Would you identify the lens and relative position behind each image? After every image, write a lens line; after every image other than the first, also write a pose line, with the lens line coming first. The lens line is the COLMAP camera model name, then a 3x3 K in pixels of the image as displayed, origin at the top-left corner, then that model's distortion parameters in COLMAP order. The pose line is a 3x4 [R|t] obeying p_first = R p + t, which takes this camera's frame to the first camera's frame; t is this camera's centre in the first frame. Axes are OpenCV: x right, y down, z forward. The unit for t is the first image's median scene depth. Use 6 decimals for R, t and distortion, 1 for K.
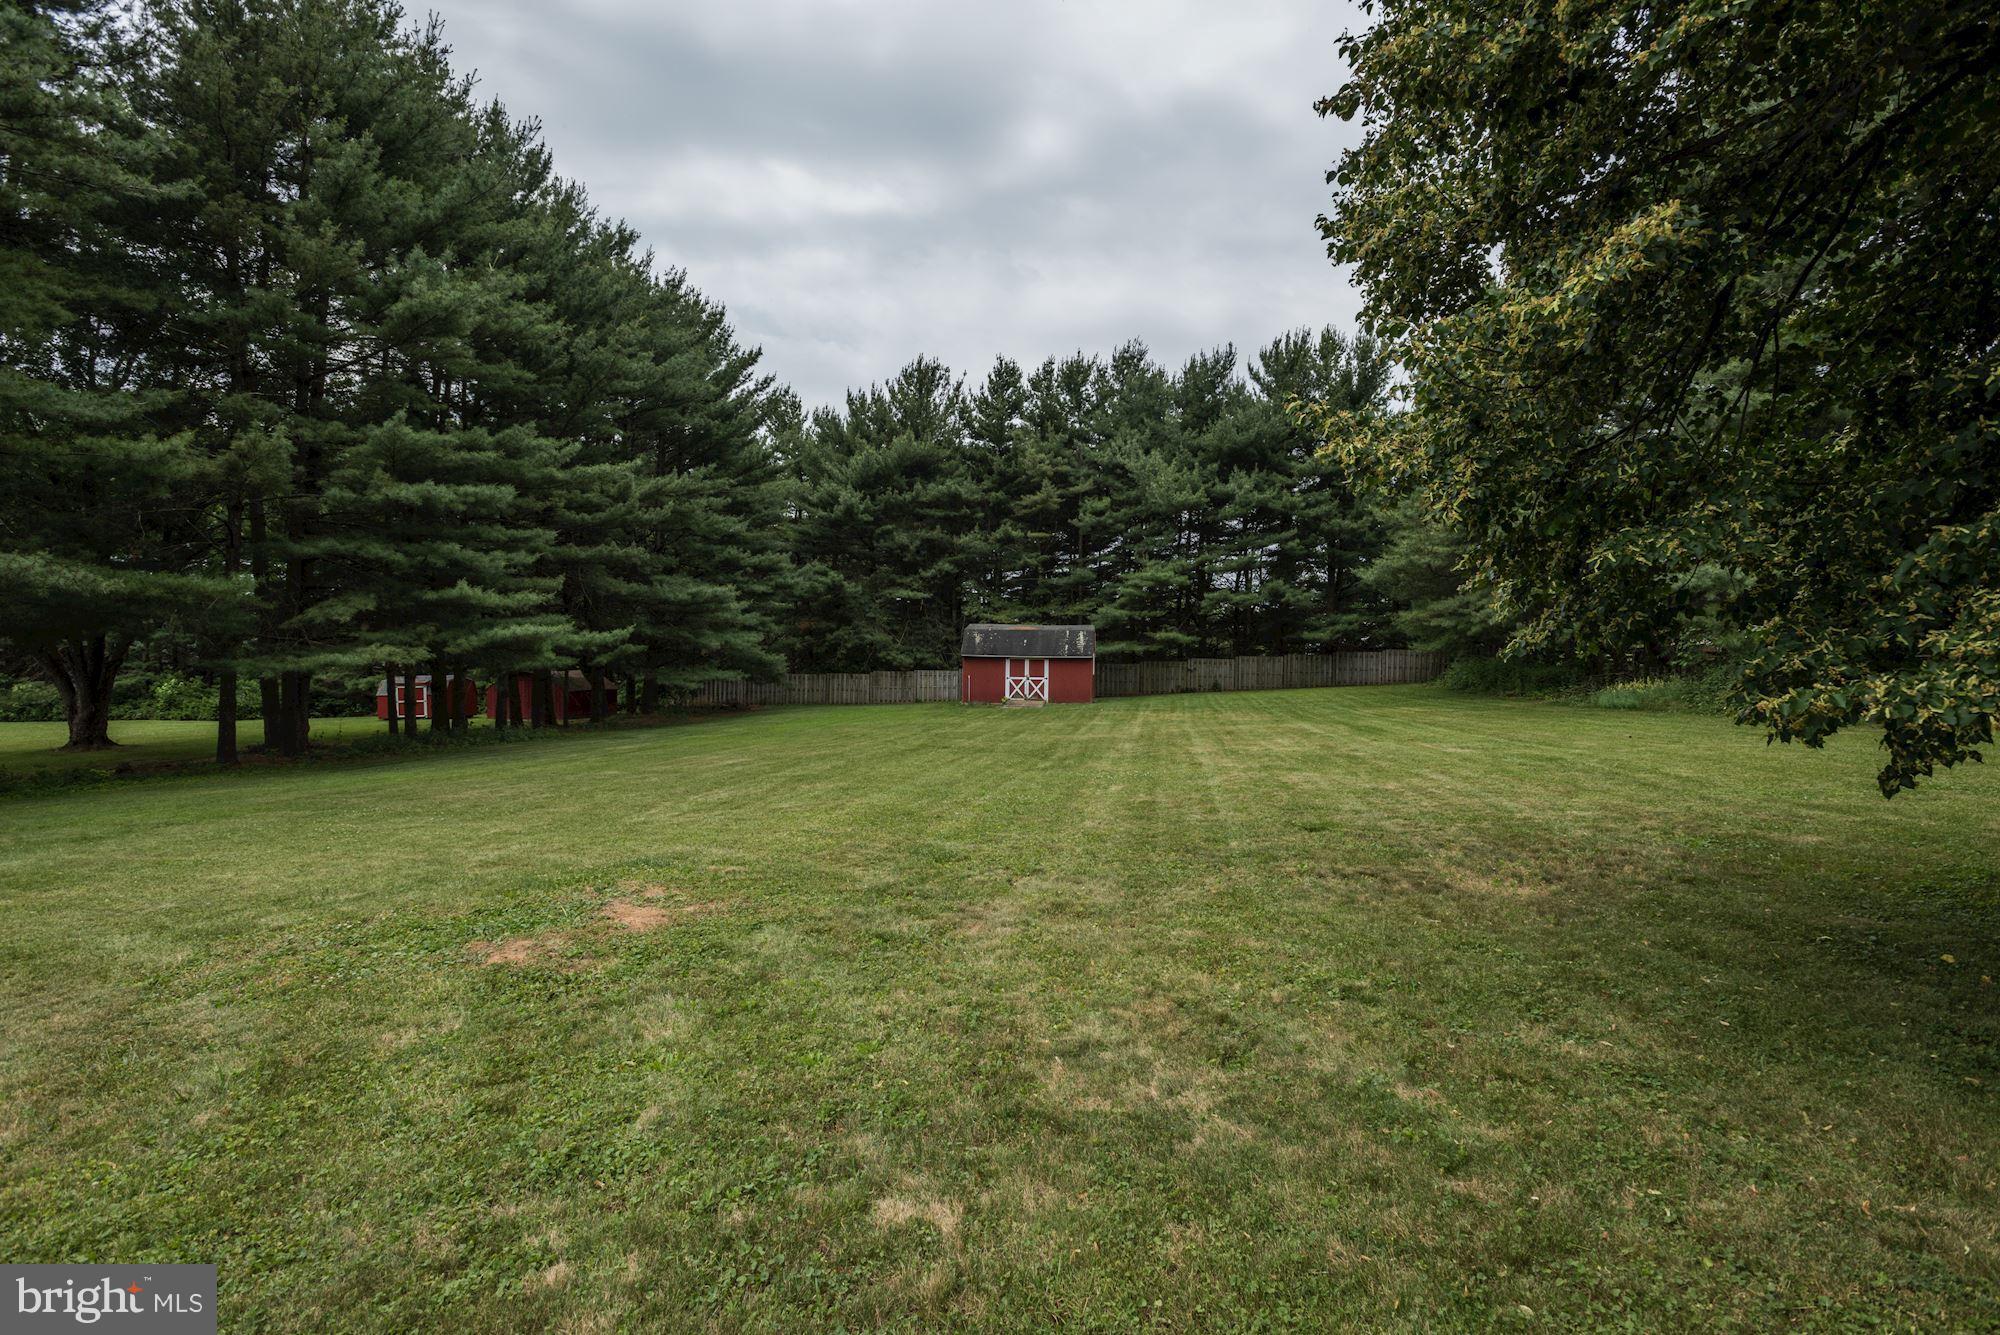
lens RADIAL K [[944.7, 0, 1000.0], [0, 944.7, 667.5], [0, 0, 1]] dist [0.016394, 0.000483]
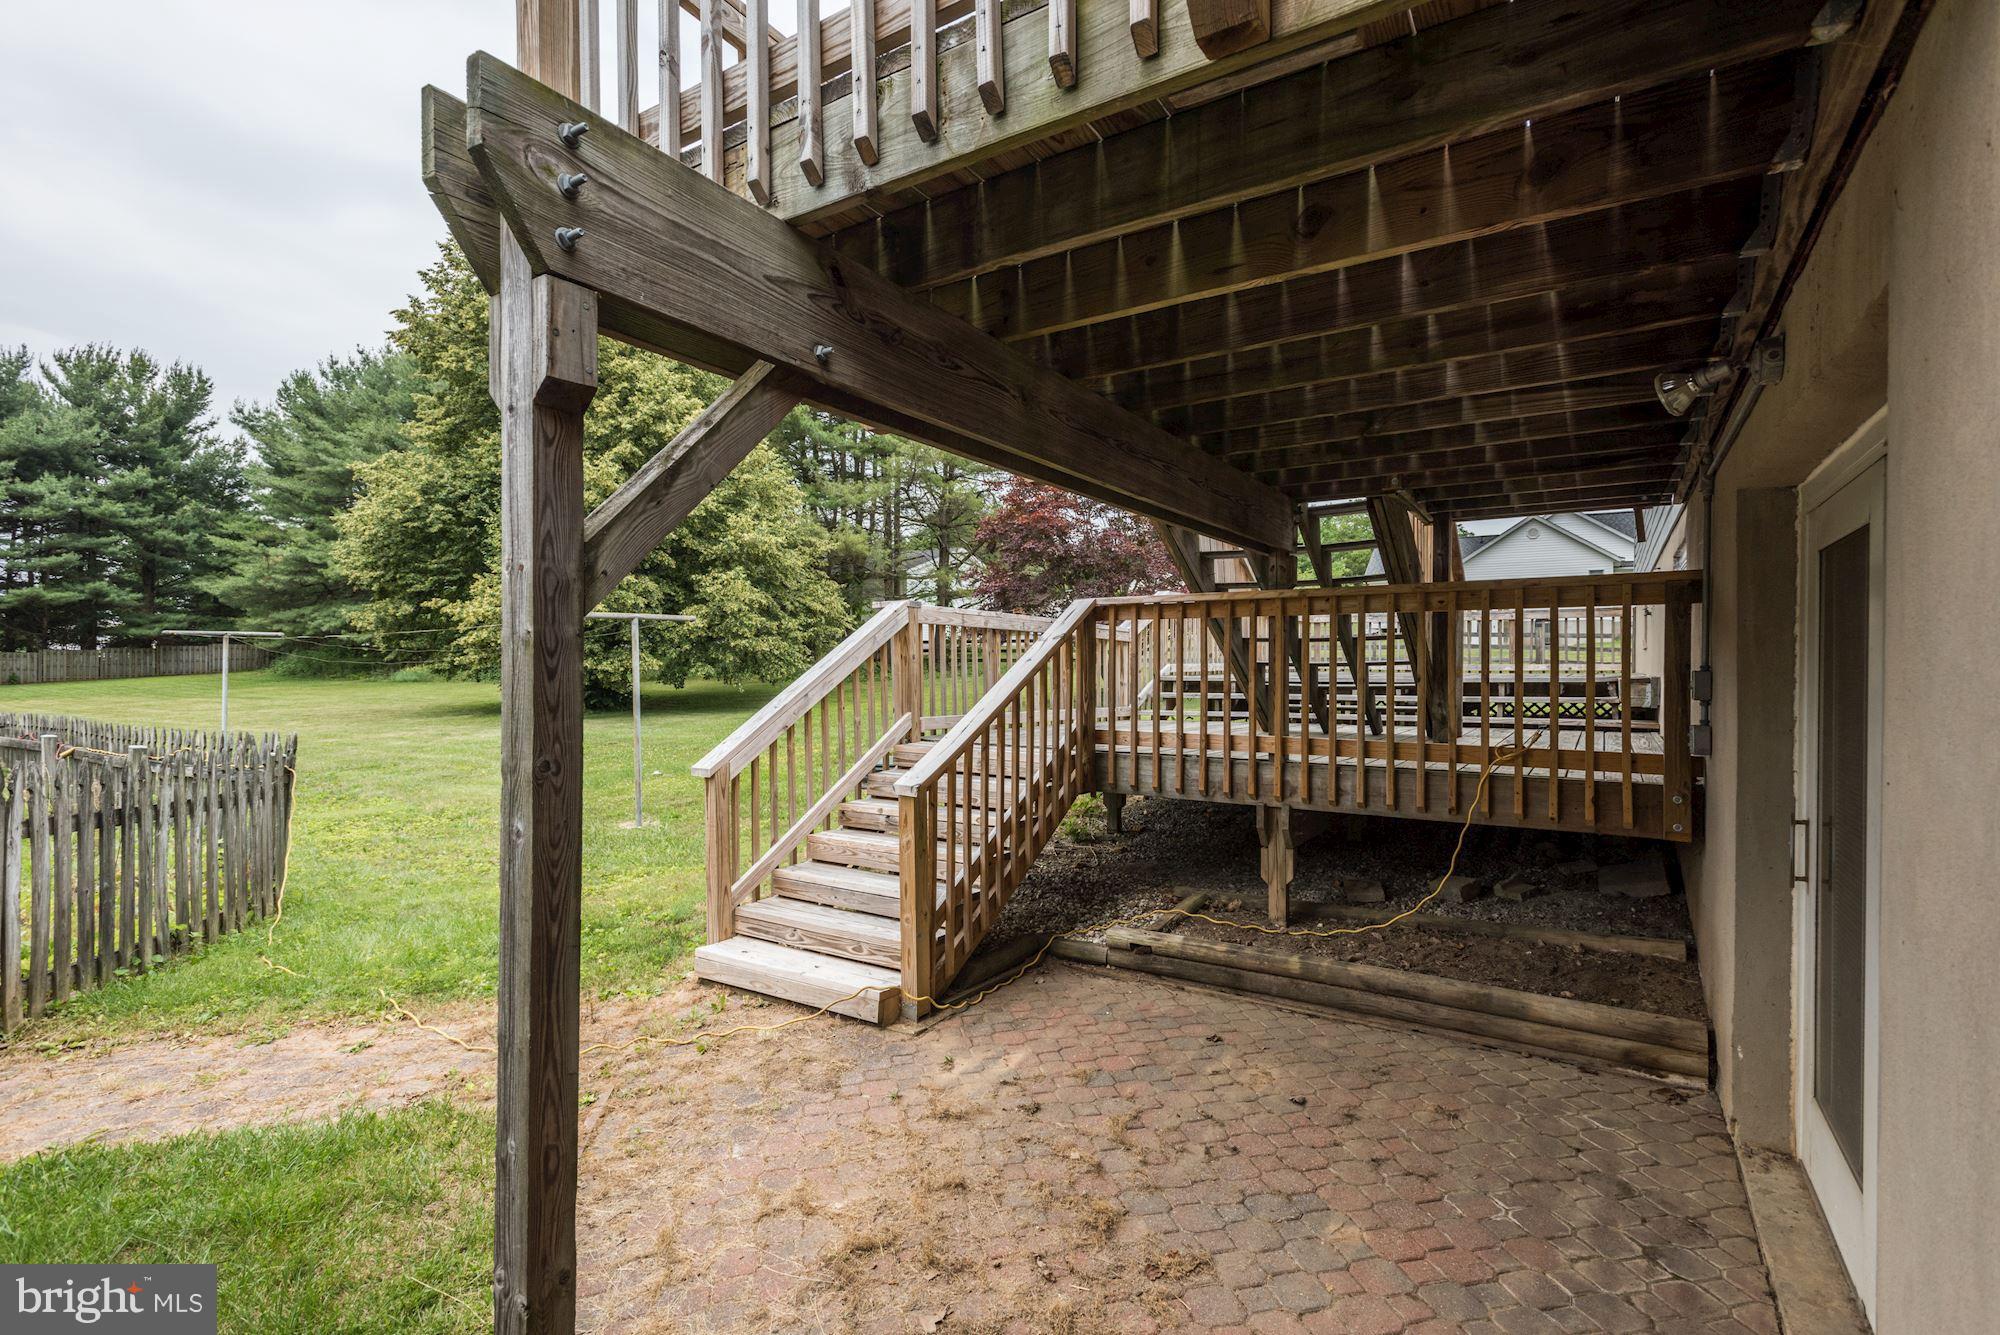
lens RADIAL K [[944.7, 0, 1000.0], [0, 944.7, 667.5], [0, 0, 1]] dist [0.016394, 0.000483]
pose [[0.428131, -0.017046, 0.903556, -0.231847], [0.005543, 0.999853, 0.016236, -0.002656], [-0.903700, -0.001942, 0.428162, -0.372042]]
